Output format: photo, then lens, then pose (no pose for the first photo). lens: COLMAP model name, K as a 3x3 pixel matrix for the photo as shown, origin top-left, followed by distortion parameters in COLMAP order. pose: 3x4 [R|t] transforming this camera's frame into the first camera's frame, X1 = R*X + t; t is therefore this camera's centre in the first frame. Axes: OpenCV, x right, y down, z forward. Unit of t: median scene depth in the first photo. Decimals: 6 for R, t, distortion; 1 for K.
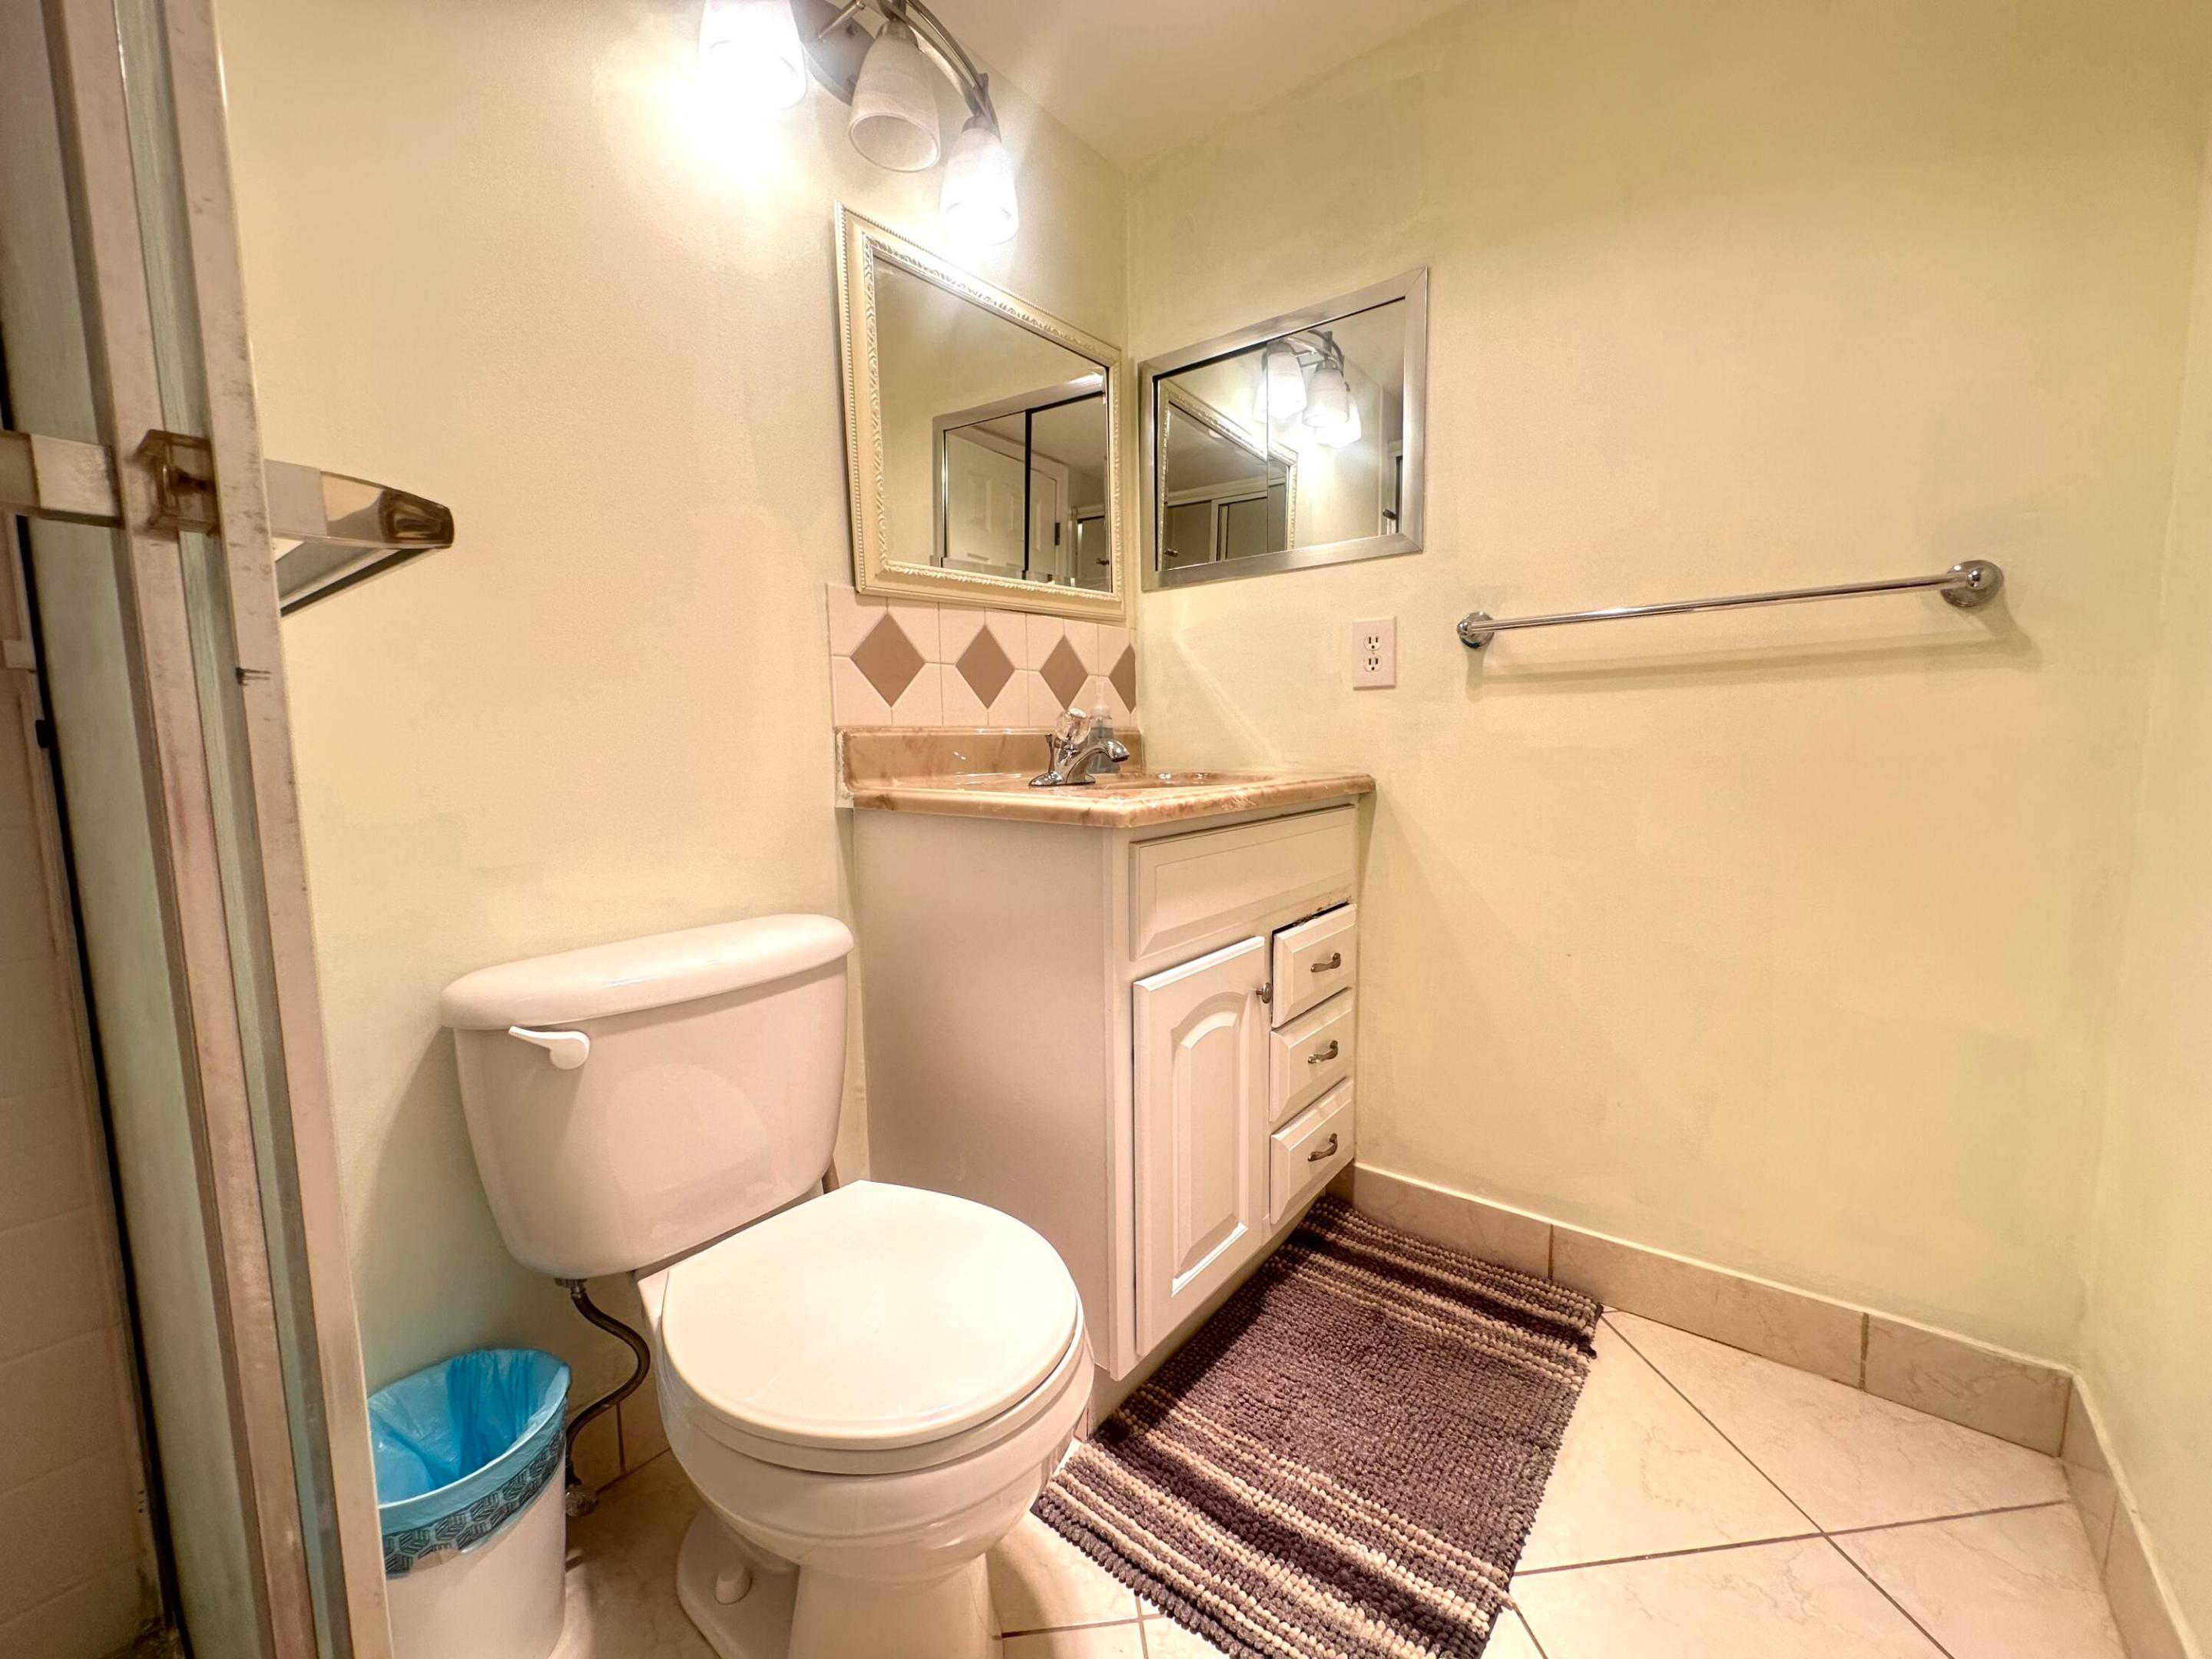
lens RADIAL K [[885.5, 0, 1107.8], [0, 885.5, 830.8], [0, 0, 1]] dist [-0.002568, 0.000378]
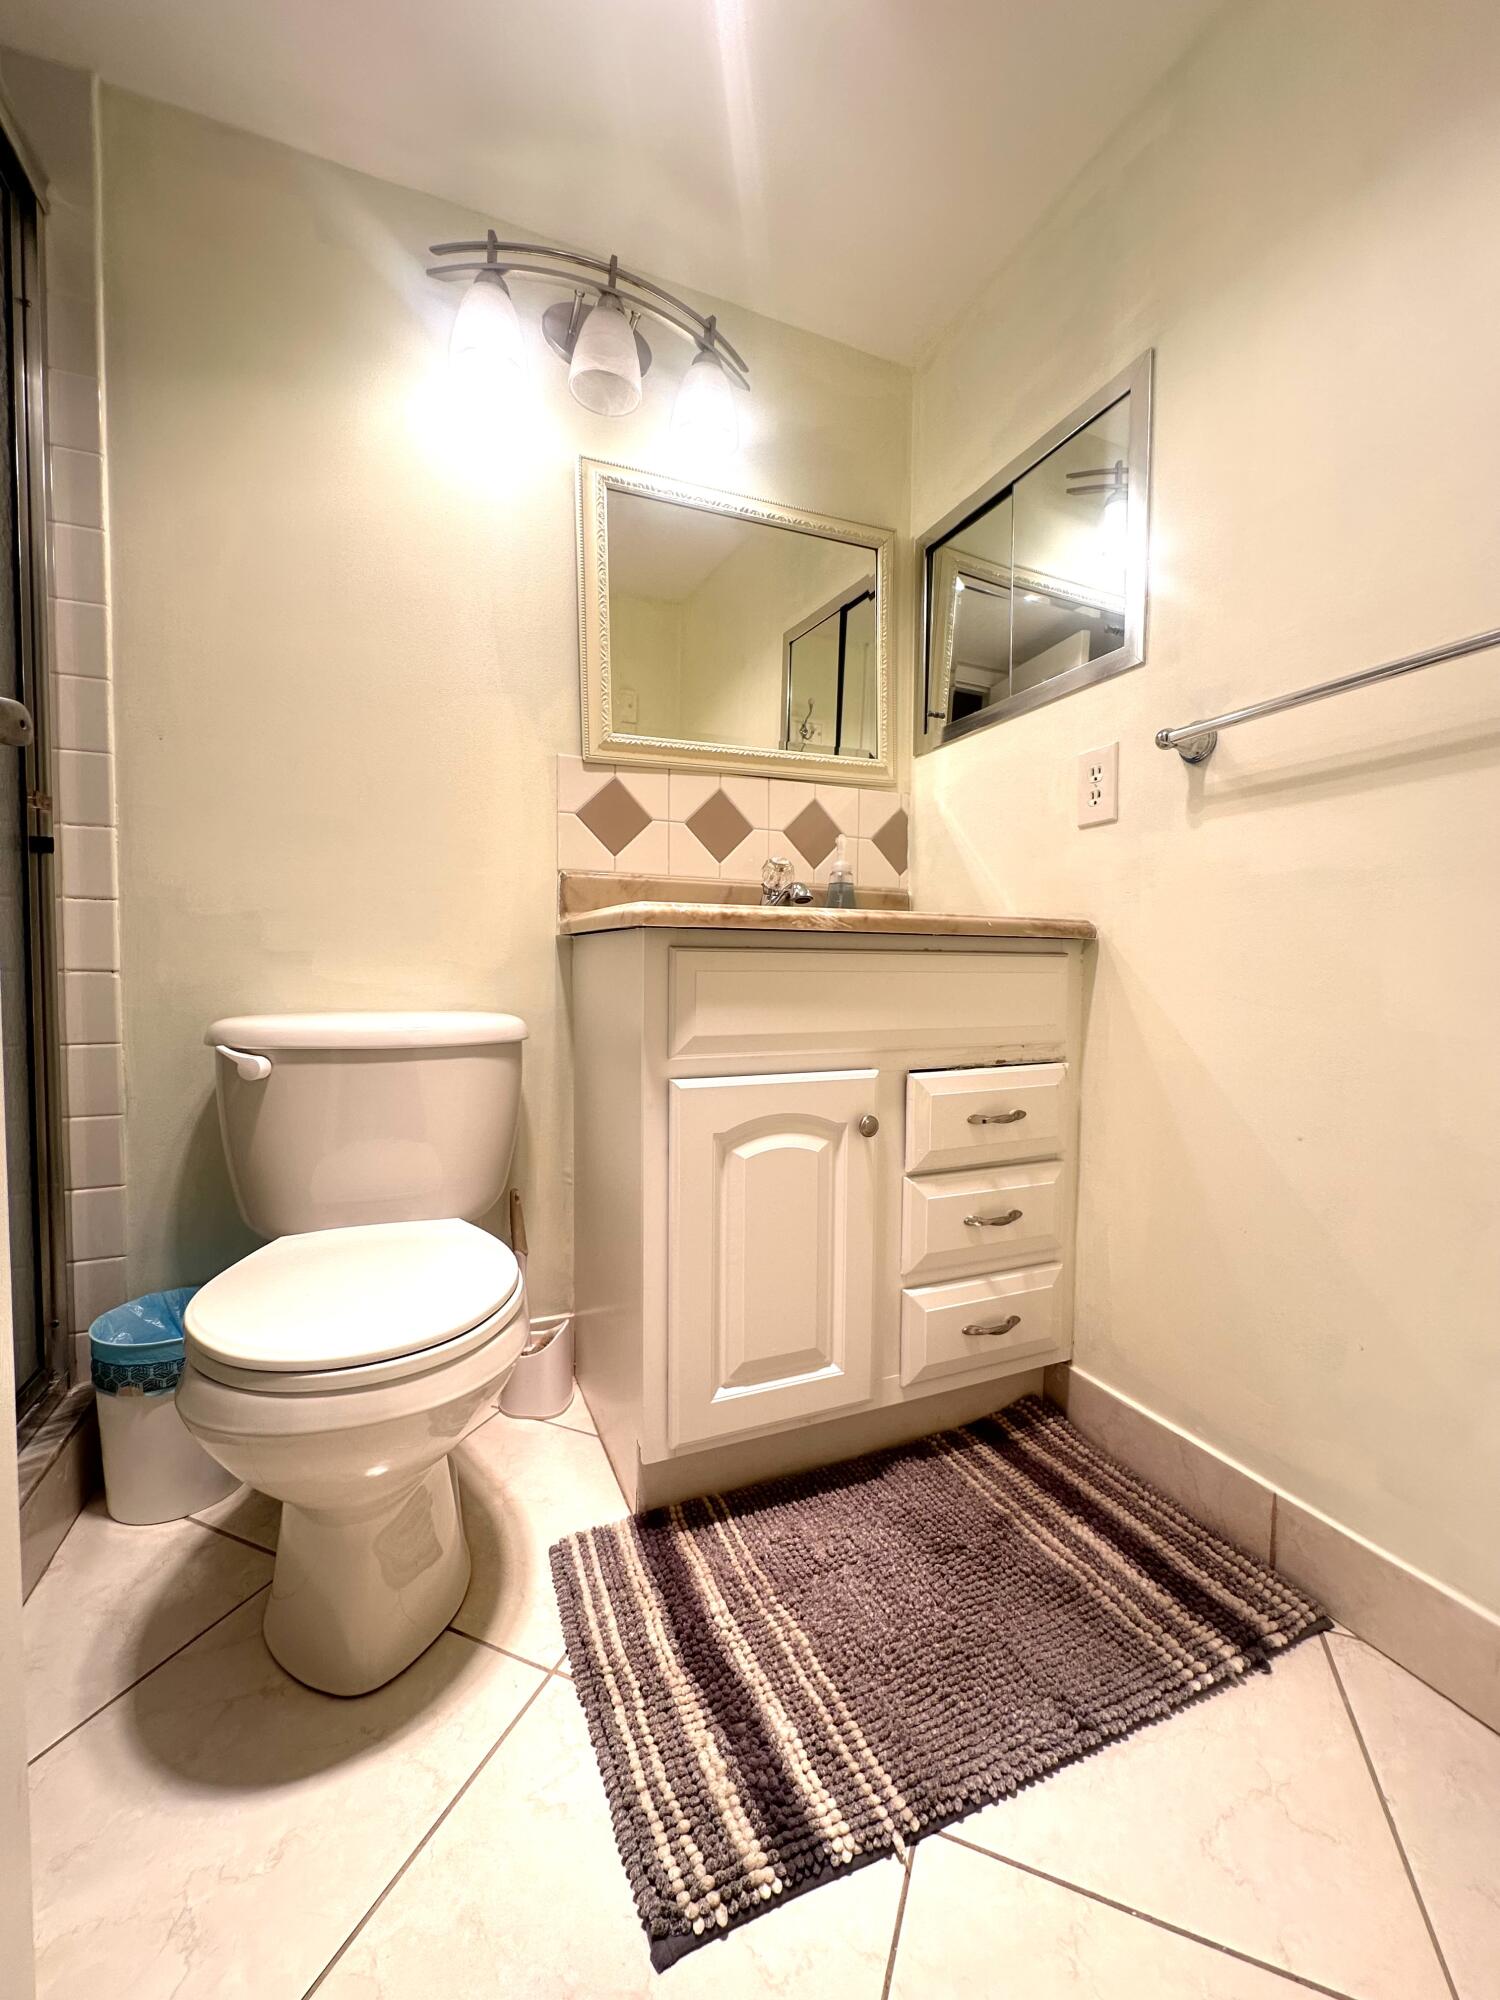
lens RADIAL K [[800.6, 0, 755.5], [0, 800.6, 1003.4], [0, 0, 1]] dist [-0.002568, 0.000378]
pose [[0.877620, 0.045153, -0.477226, 0.435812], [-0.072714, 0.996573, -0.039429, 0.084525], [0.473810, 0.069305, 0.877896, 0.153839]]
